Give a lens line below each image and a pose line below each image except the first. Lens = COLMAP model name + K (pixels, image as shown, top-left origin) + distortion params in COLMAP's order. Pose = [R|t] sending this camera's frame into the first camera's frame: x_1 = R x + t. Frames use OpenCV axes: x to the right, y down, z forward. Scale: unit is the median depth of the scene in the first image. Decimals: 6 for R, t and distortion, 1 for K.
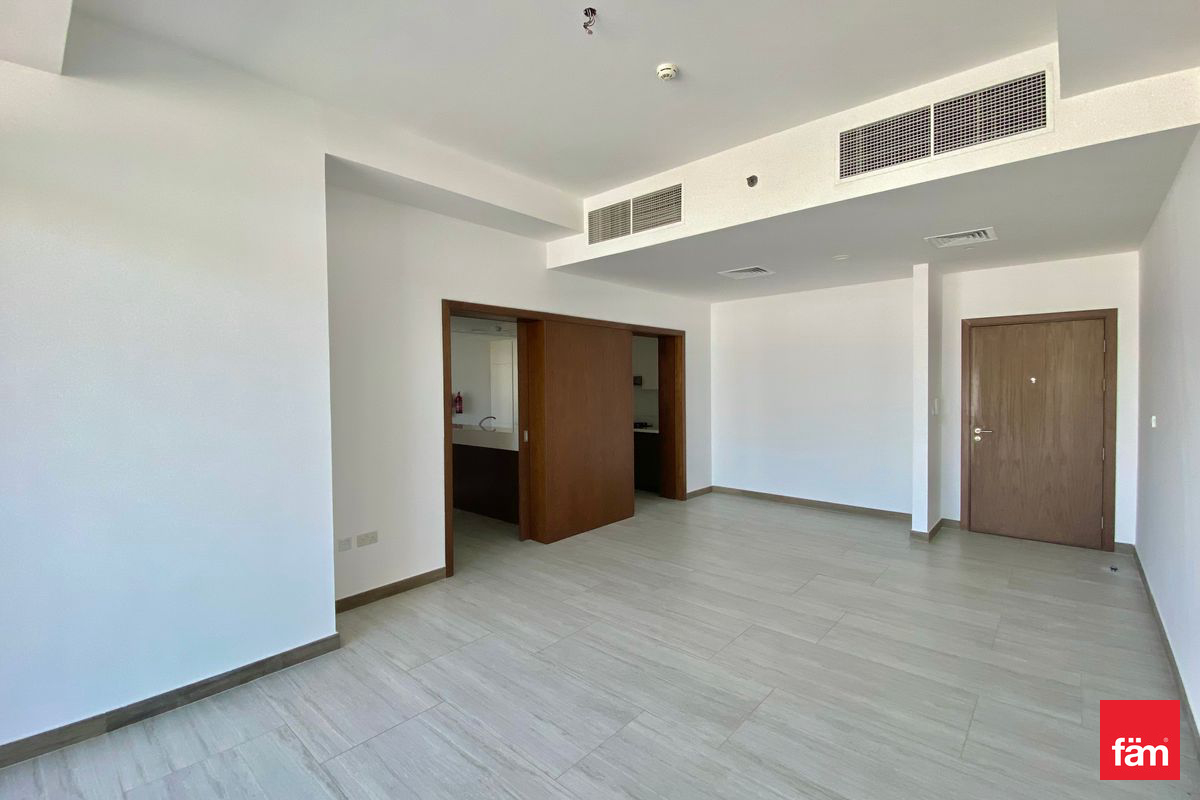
lens RADIAL K [[521.8, 0, 597.3], [0, 521.8, 396.3], [0, 0, 1]] dist [0.050620, -0.035093]
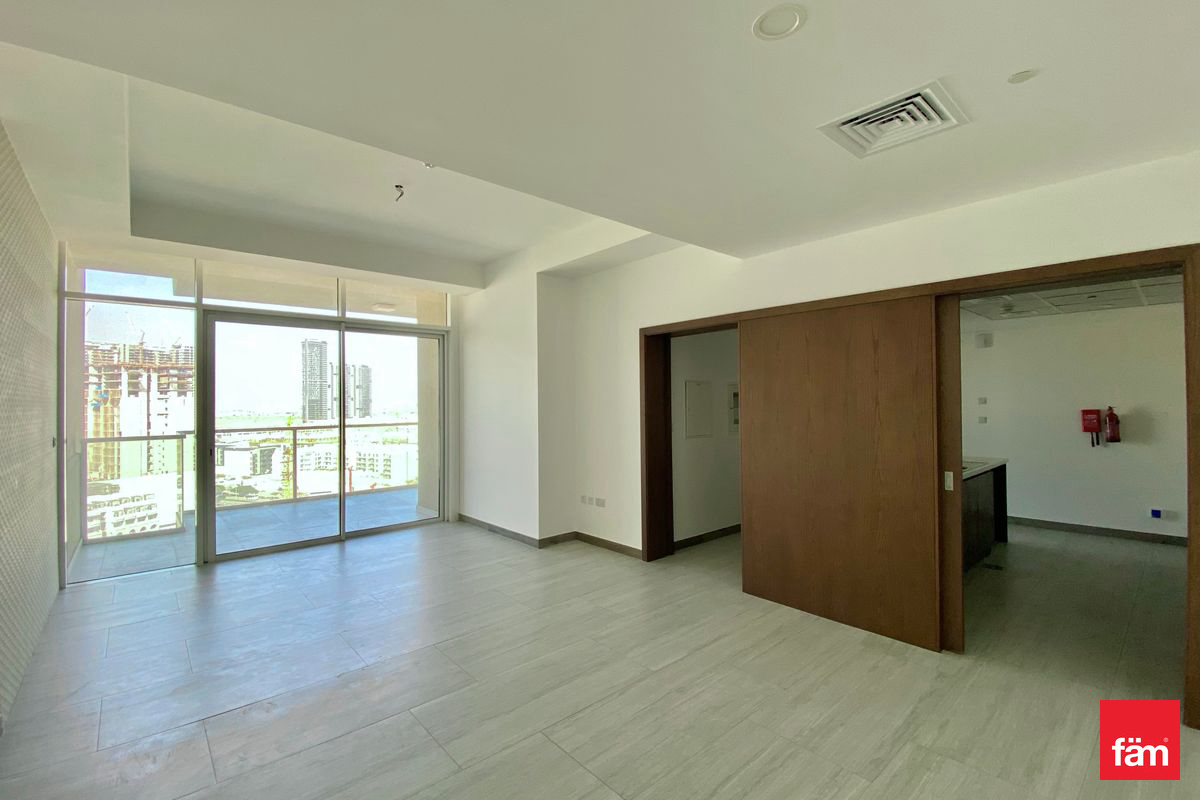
lens RADIAL K [[521.8, 0, 597.3], [0, 521.8, 396.3], [0, 0, 1]] dist [0.050620, -0.035093]
pose [[-0.125477, 0.002497, -0.992093, 1.028367], [-0.013929, 0.999894, 0.004279, -0.035463], [0.991999, 0.014356, -0.125429, 1.182582]]
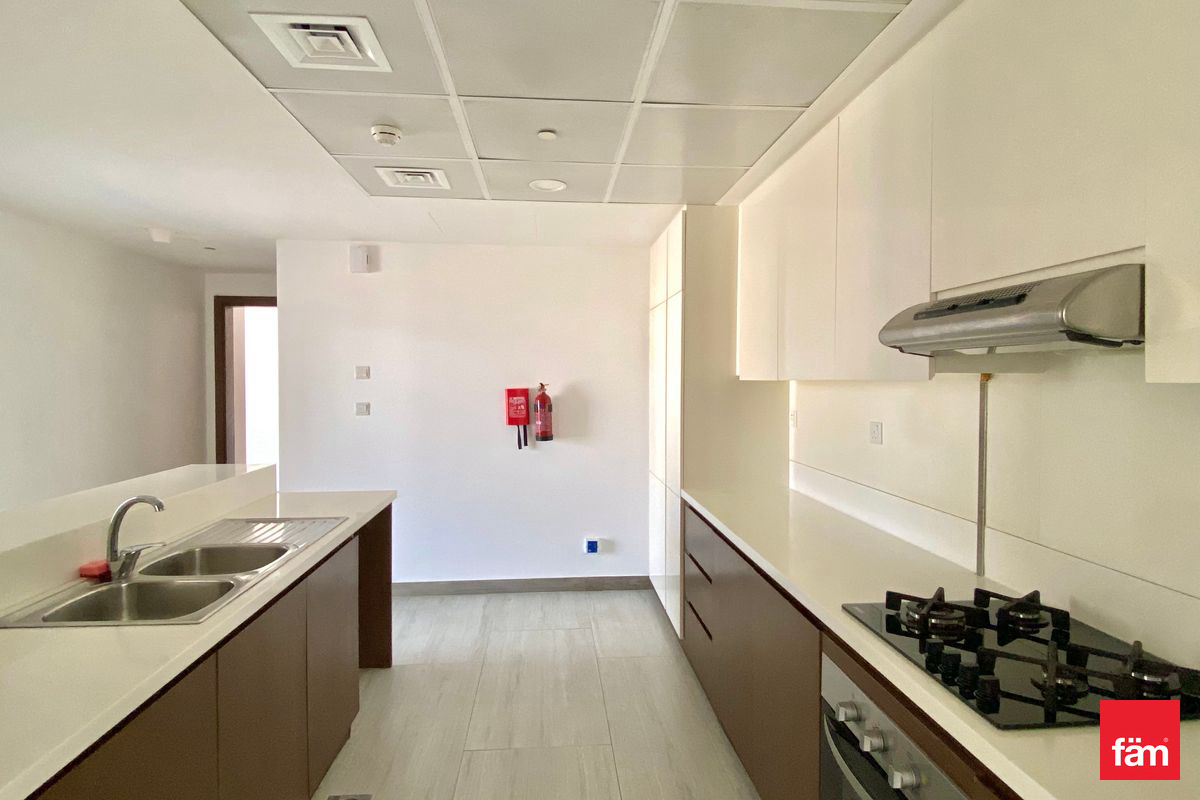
lens RADIAL K [[626.4, 0, 592.8], [0, 626.4, 385.8], [0, 0, 1]] dist [0.026863, -0.032658]
pose [[0.708449, 0.021517, -0.705434, 0.196384], [-0.028551, 0.999591, 0.001817, -0.020599], [0.705185, 0.018853, 0.708773, 1.717968]]
